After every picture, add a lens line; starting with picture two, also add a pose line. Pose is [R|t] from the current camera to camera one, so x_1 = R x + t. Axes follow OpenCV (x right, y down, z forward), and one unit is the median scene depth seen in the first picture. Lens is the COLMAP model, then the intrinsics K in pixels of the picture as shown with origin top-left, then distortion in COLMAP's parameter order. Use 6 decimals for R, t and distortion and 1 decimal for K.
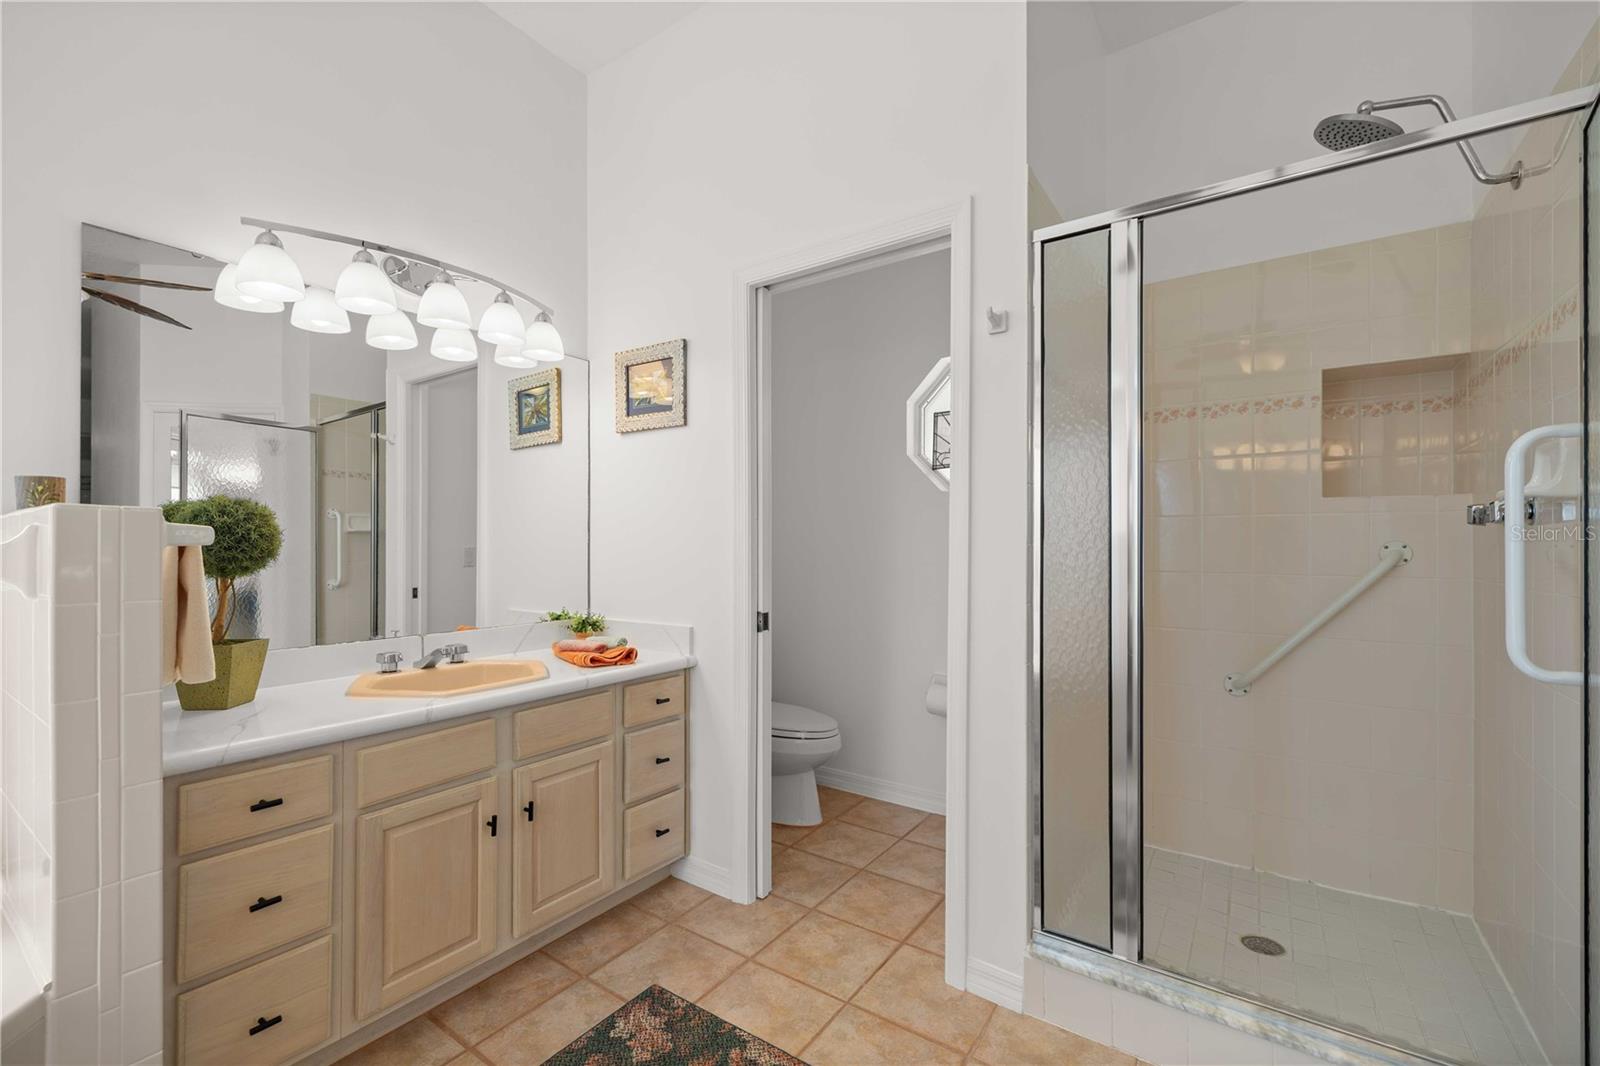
lens RADIAL K [[674.3, 0, 800.3], [0, 674.3, 540.4], [0, 0, 1]] dist [0.004724, -0.000113]
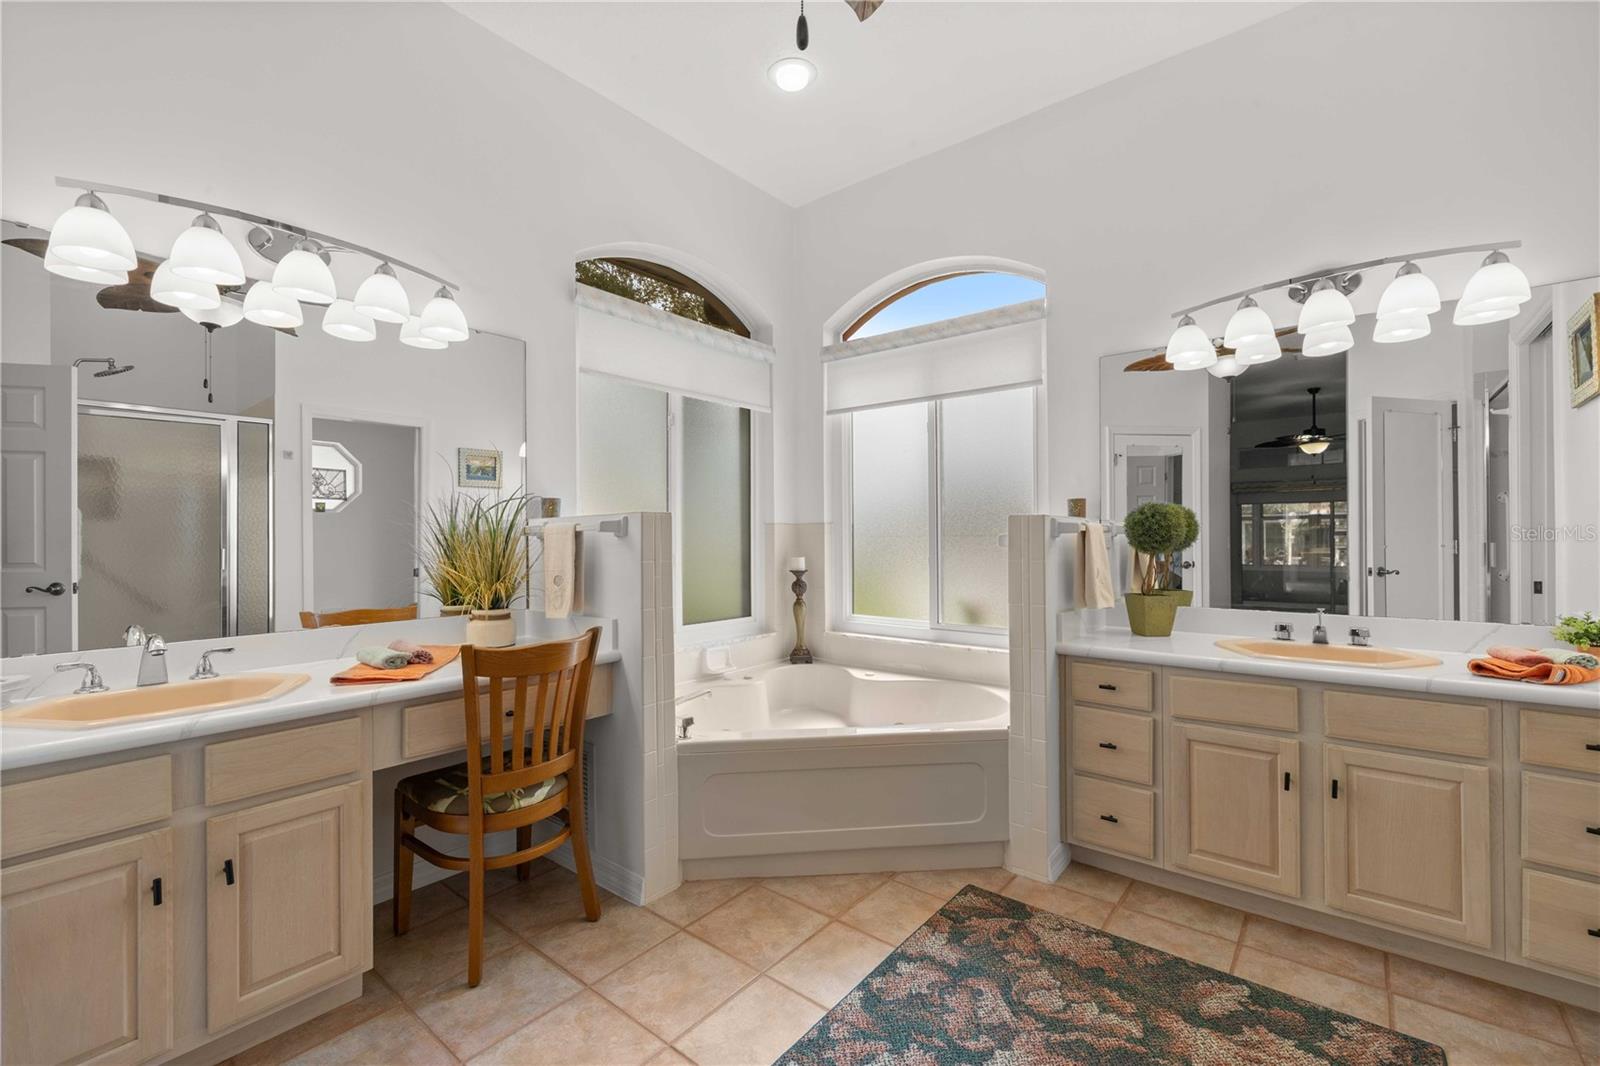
lens RADIAL K [[674.3, 0, 800.5], [0, 674.3, 536.7], [0, 0, 1]] dist [0.004724, -0.000113]
pose [[-0.065675, -0.005005, -0.997829, 0.699454], [0.013673, 0.999889, -0.005916, 0.013026], [0.997747, -0.014032, -0.065599, 0.270627]]
